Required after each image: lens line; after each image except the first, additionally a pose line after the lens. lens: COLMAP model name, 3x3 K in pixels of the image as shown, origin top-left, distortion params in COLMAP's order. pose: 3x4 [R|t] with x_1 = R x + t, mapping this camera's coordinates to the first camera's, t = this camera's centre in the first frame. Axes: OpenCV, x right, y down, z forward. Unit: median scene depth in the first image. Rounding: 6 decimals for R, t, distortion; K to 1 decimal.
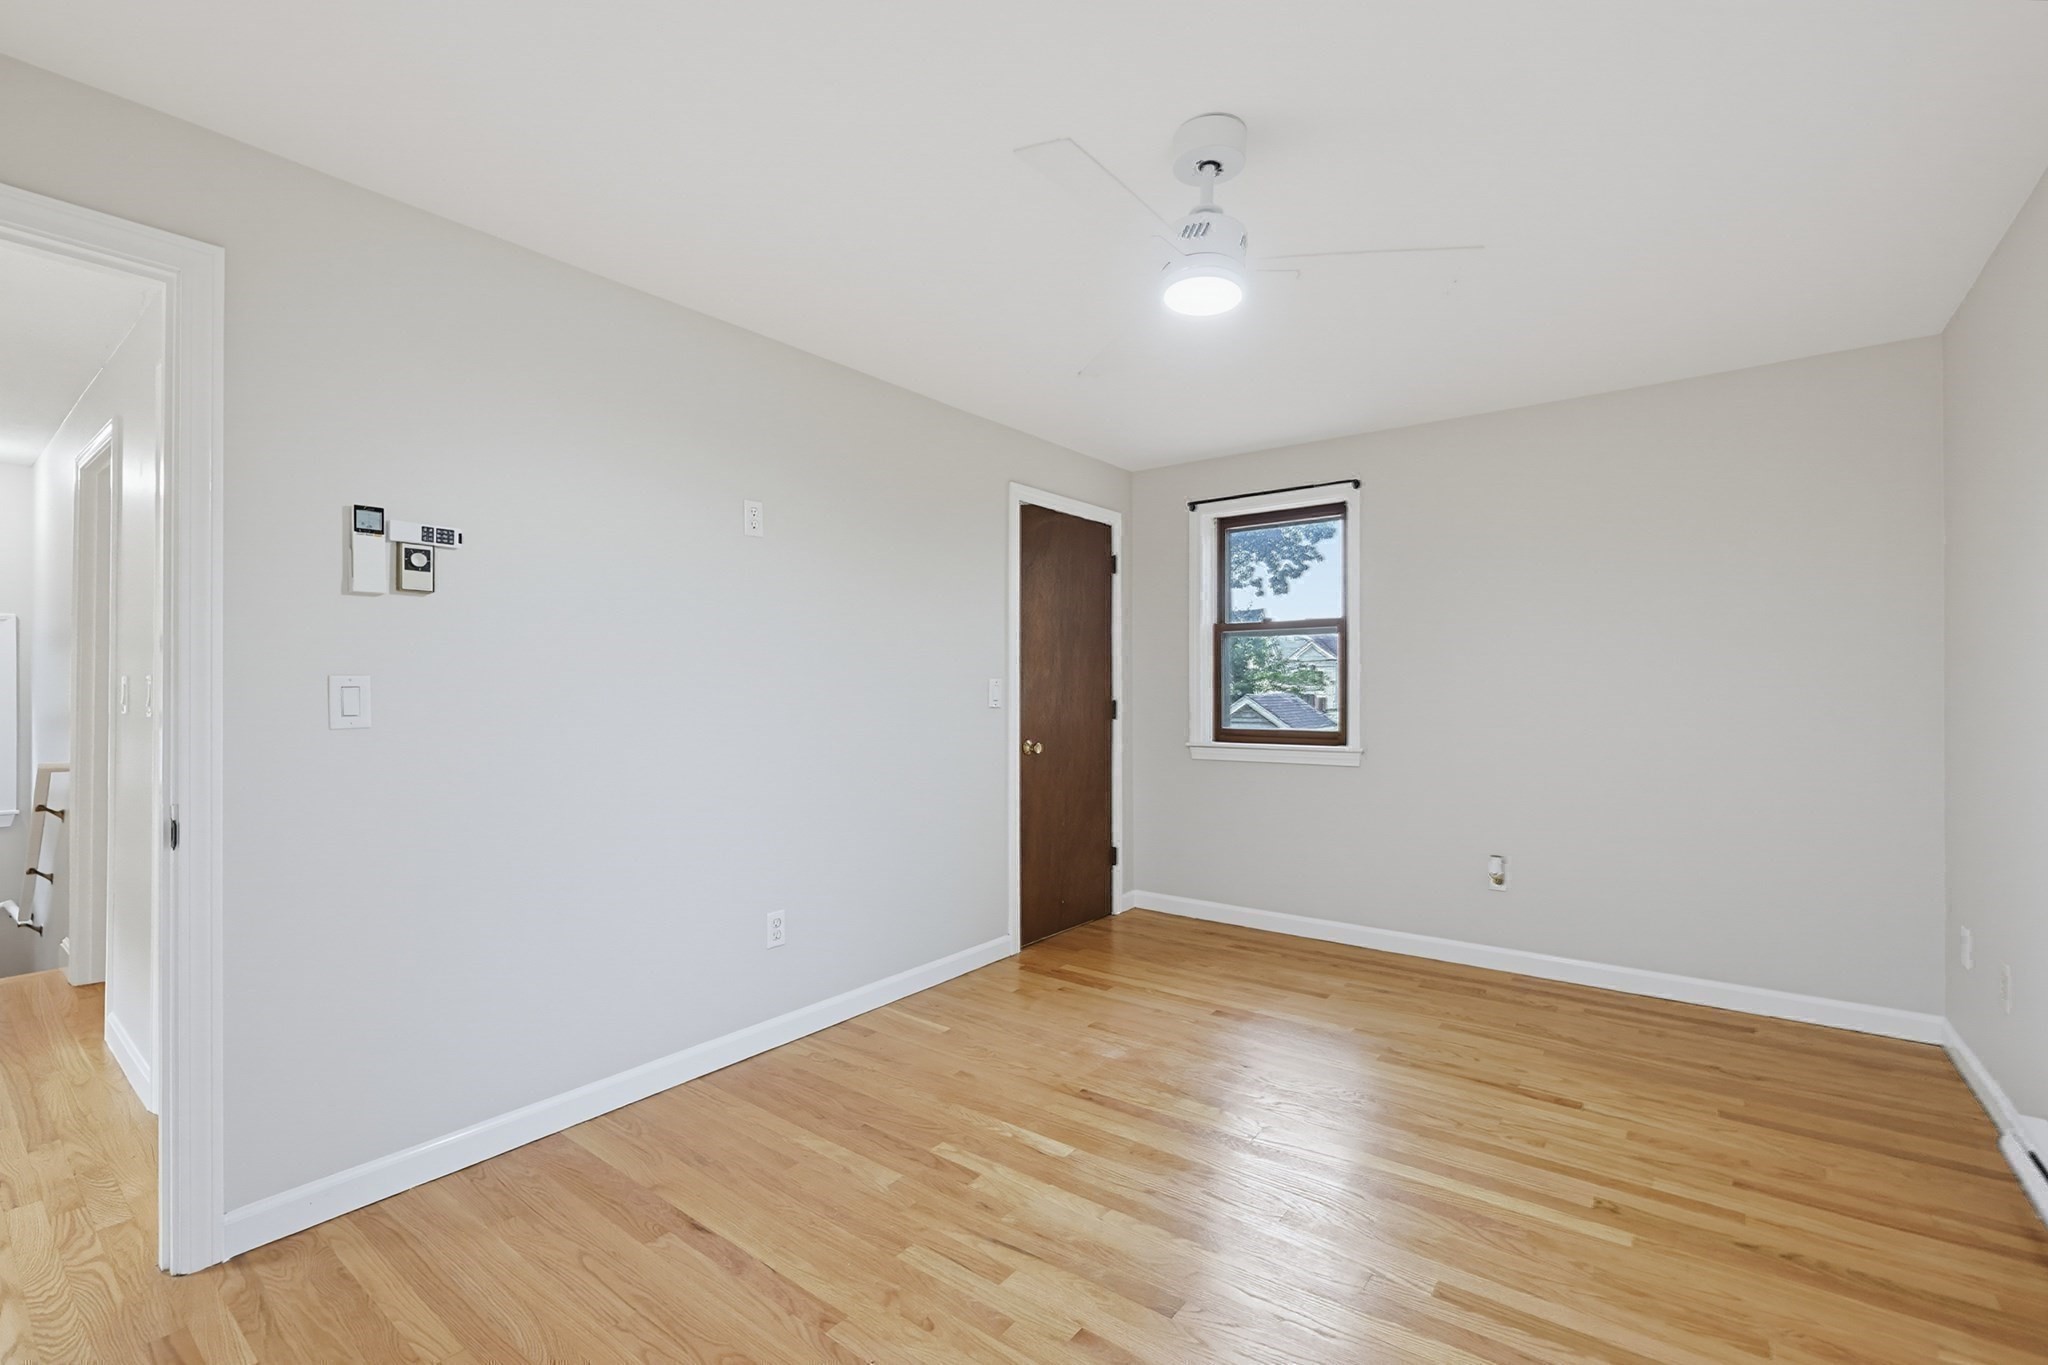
lens RADIAL K [[876.3, 0, 1027.7], [0, 876.3, 666.1], [0, 0, 1]] dist [-0.002684, -0.000499]
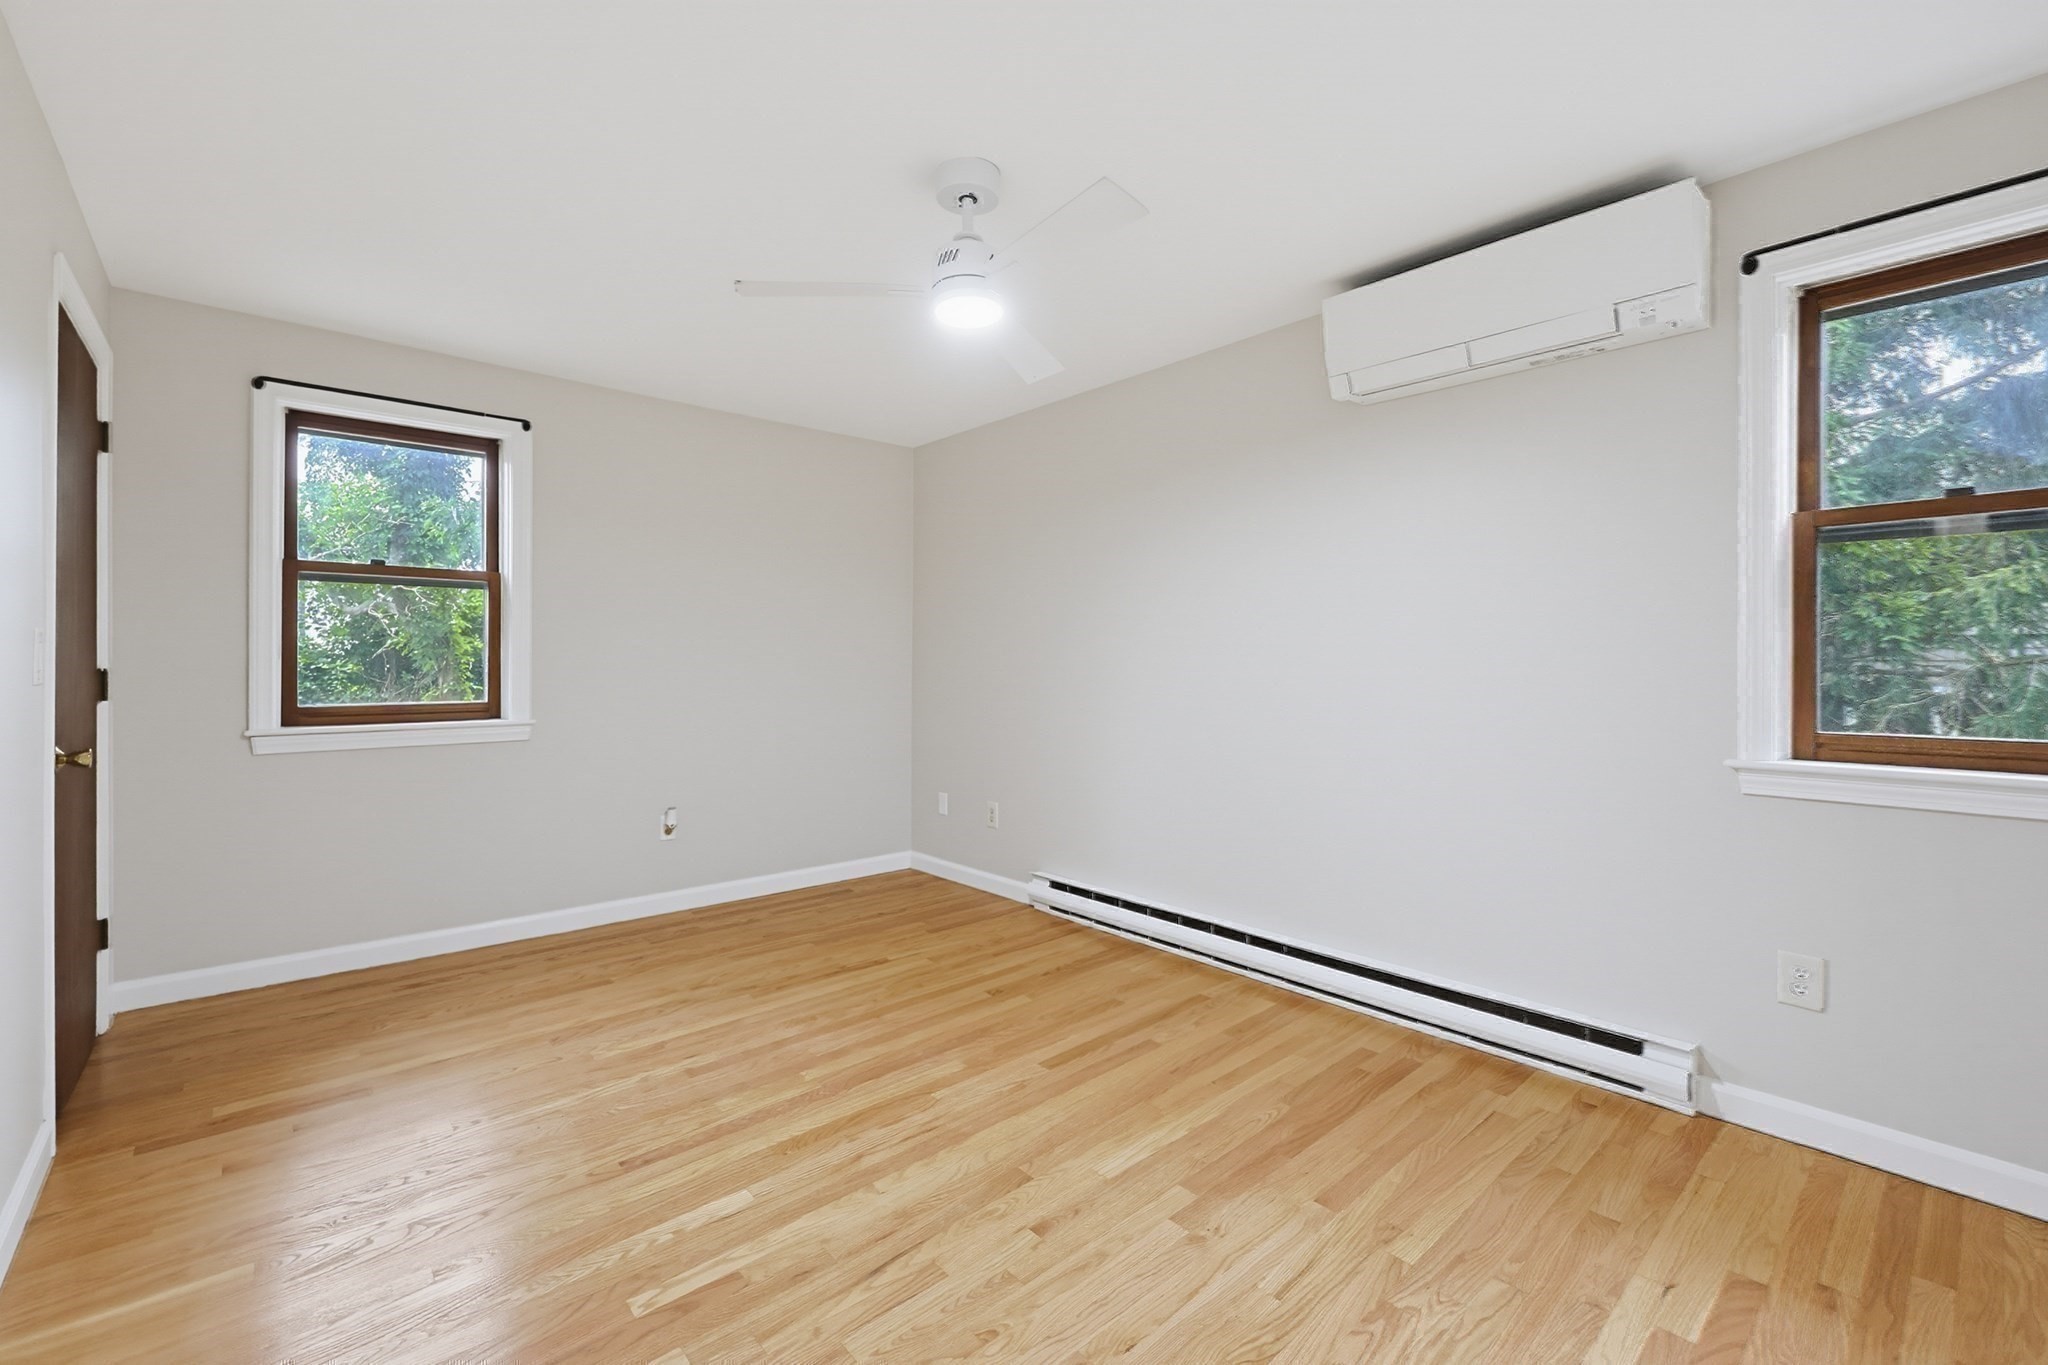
lens RADIAL K [[876.3, 0, 1027.7], [0, 876.3, 666.1], [0, 0, 1]] dist [-0.002684, -0.000499]
pose [[0.179449, -0.002524, 0.983764, -0.524139], [-0.035192, 0.999340, 0.008983, 0.014466], [-0.983138, -0.036233, 0.179242, 0.418647]]
